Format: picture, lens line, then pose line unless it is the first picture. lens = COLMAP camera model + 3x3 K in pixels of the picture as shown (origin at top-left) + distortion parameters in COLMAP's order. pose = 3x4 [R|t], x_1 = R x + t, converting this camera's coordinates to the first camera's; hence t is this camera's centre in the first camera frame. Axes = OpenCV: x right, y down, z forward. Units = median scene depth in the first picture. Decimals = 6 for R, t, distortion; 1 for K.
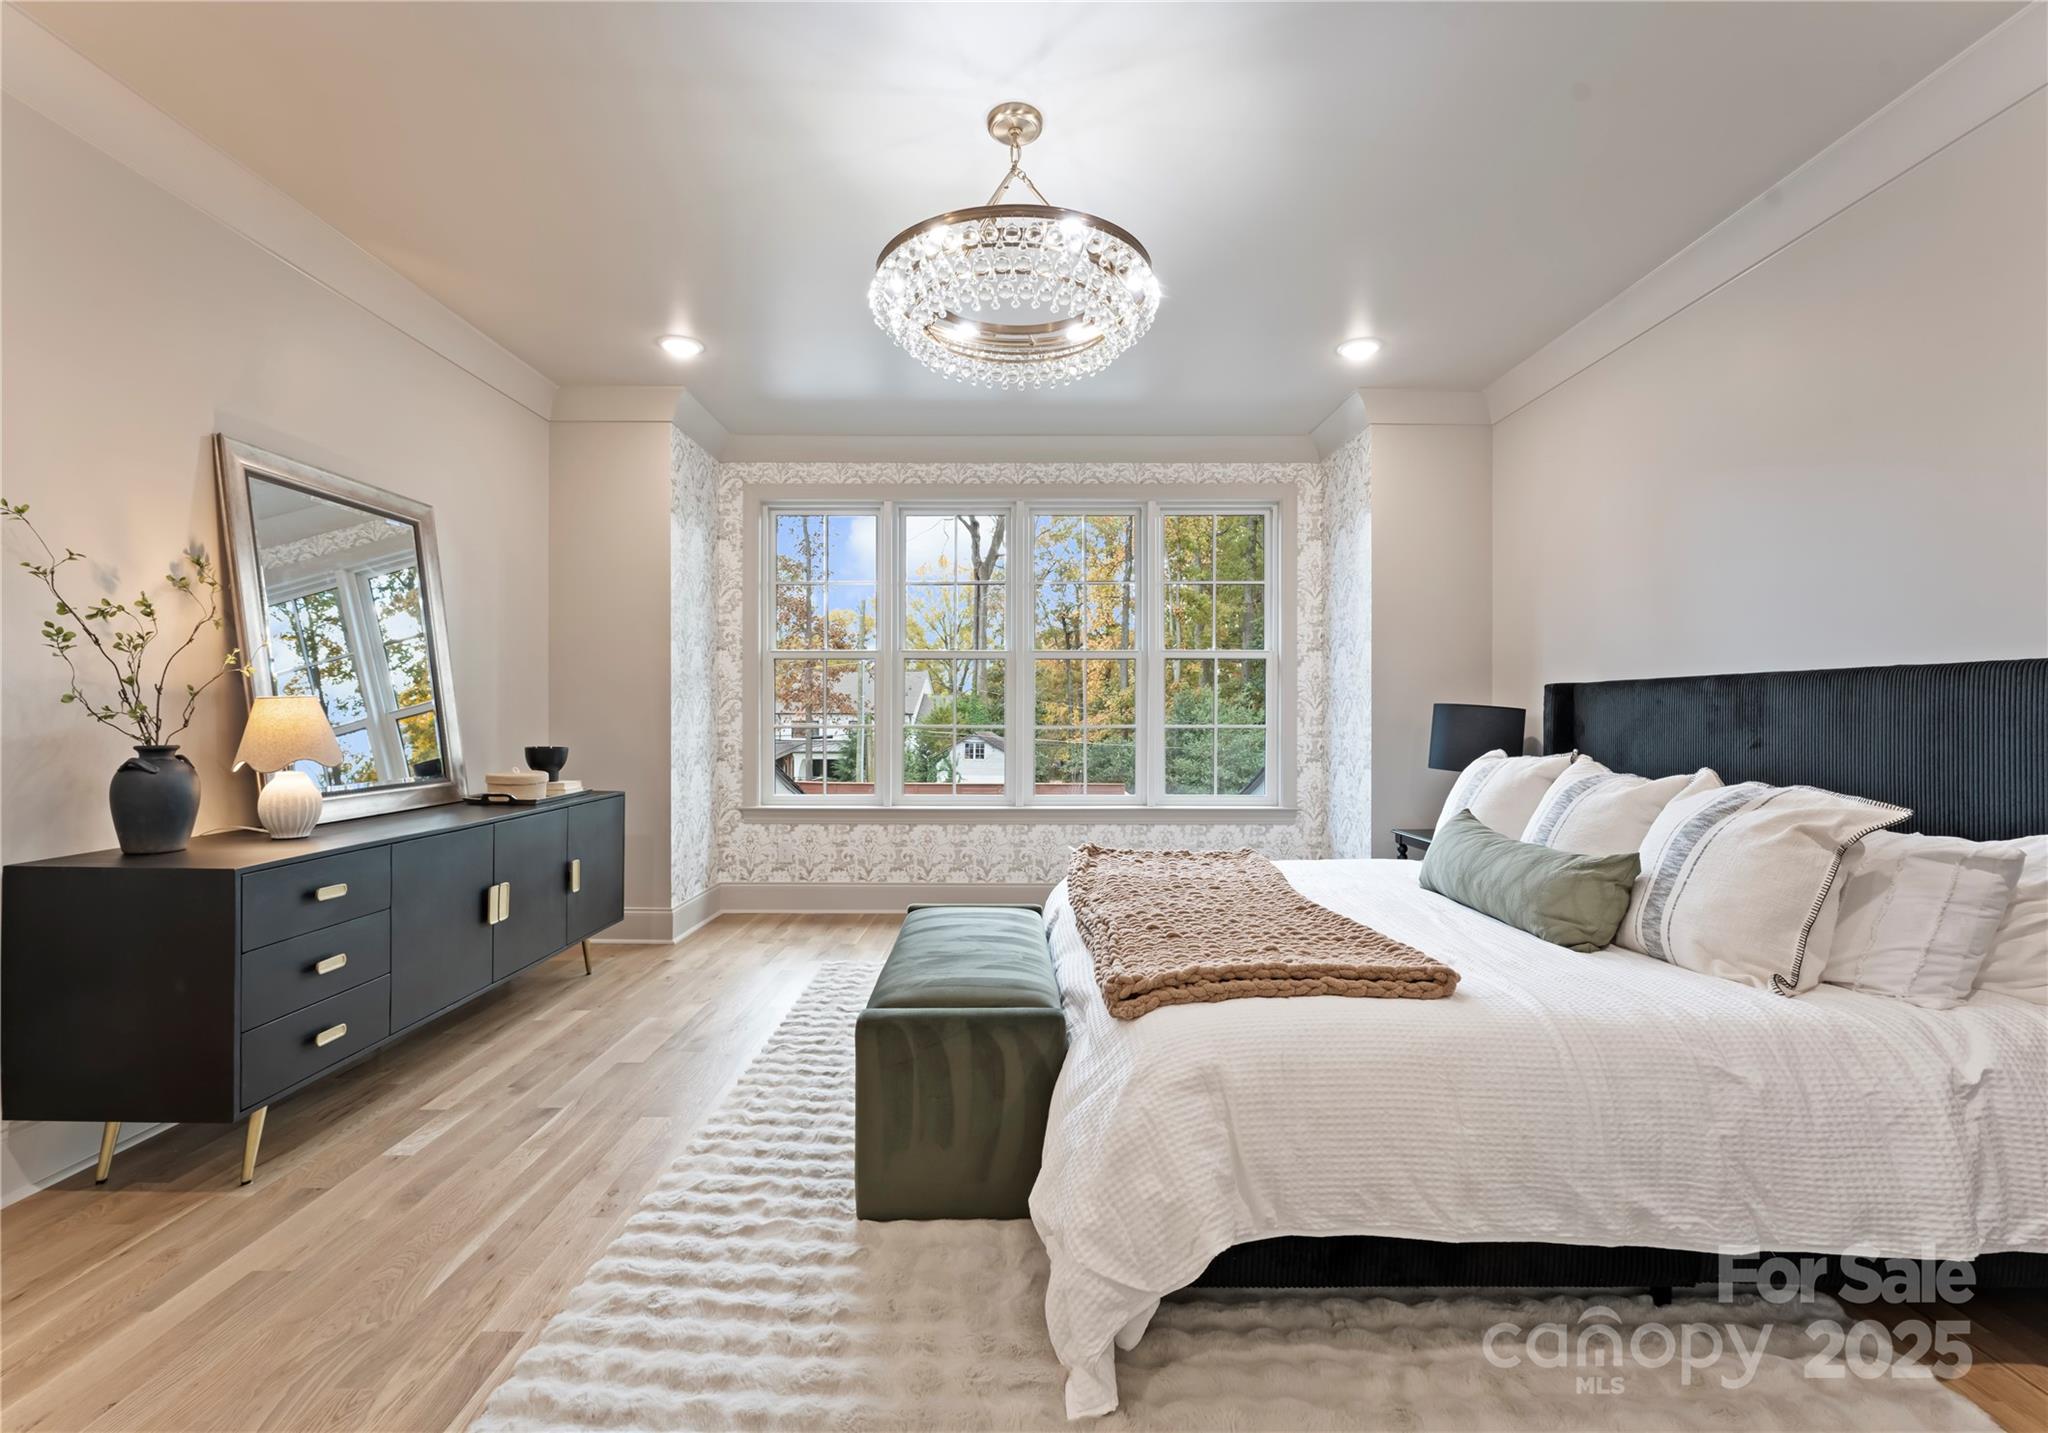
lens RADIAL K [[889.7, 0, 1024.0], [0, 889.7, 716.5], [0, 0, 1]] dist [0.000738, 0.000017]
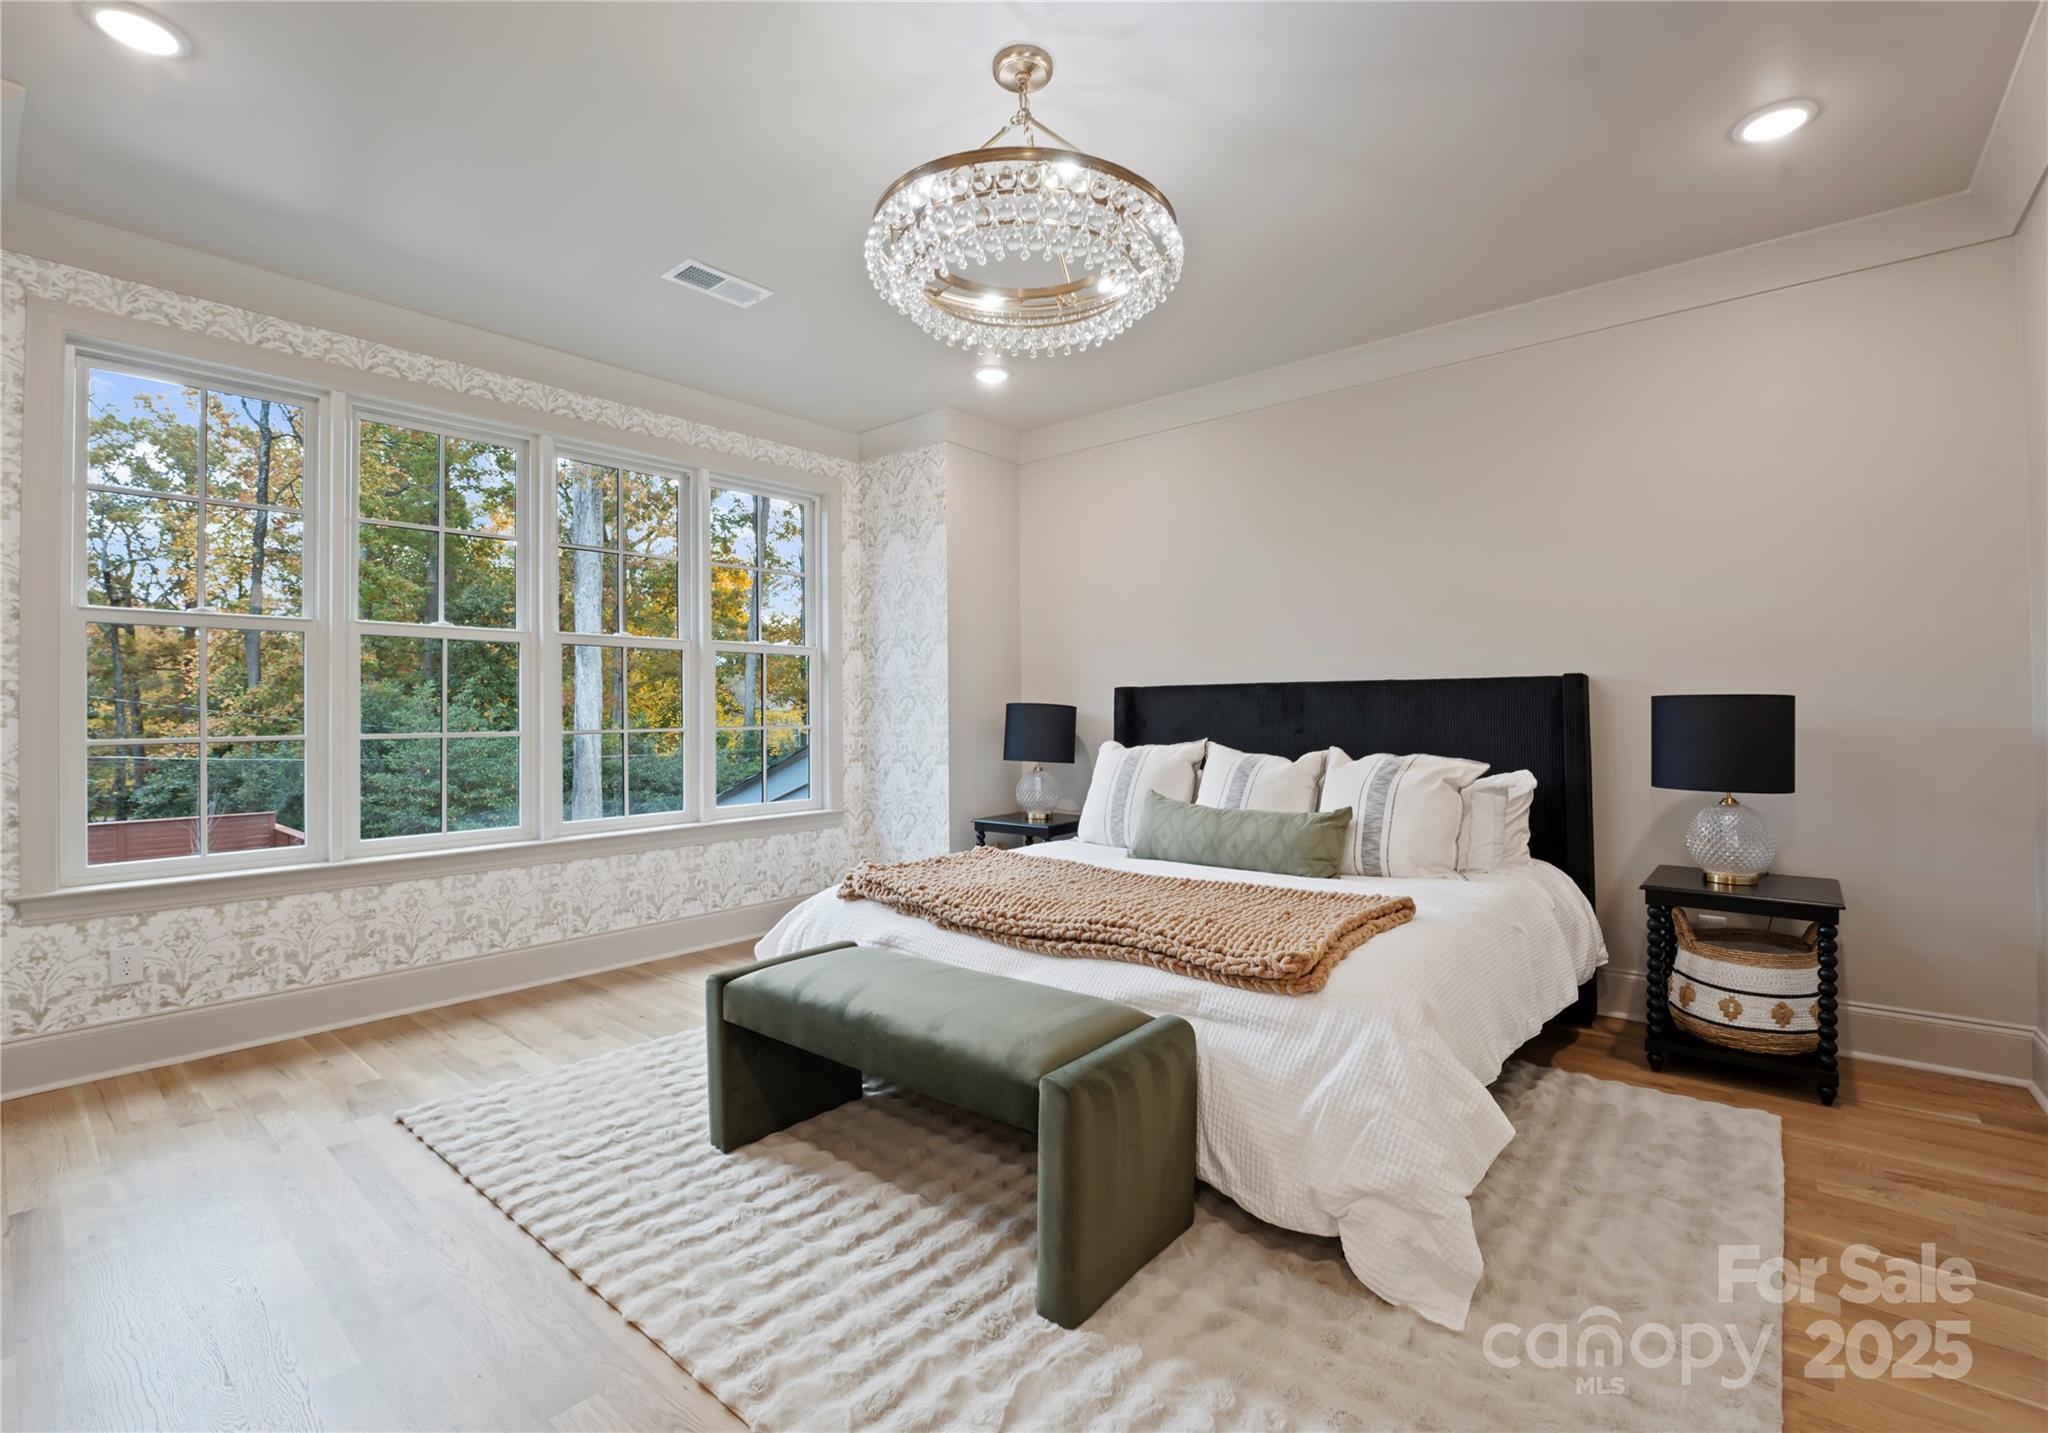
lens RADIAL K [[922.1, 0, 1024.4], [0, 922.1, 705.7], [0, 0, 1]] dist [-0.003429, -0.010492]
pose [[0.644894, -0.001404, 0.764270, -0.414528], [0.010922, 0.999913, -0.007379, -0.002150], [-0.764194, 0.013106, 0.644854, 0.230936]]
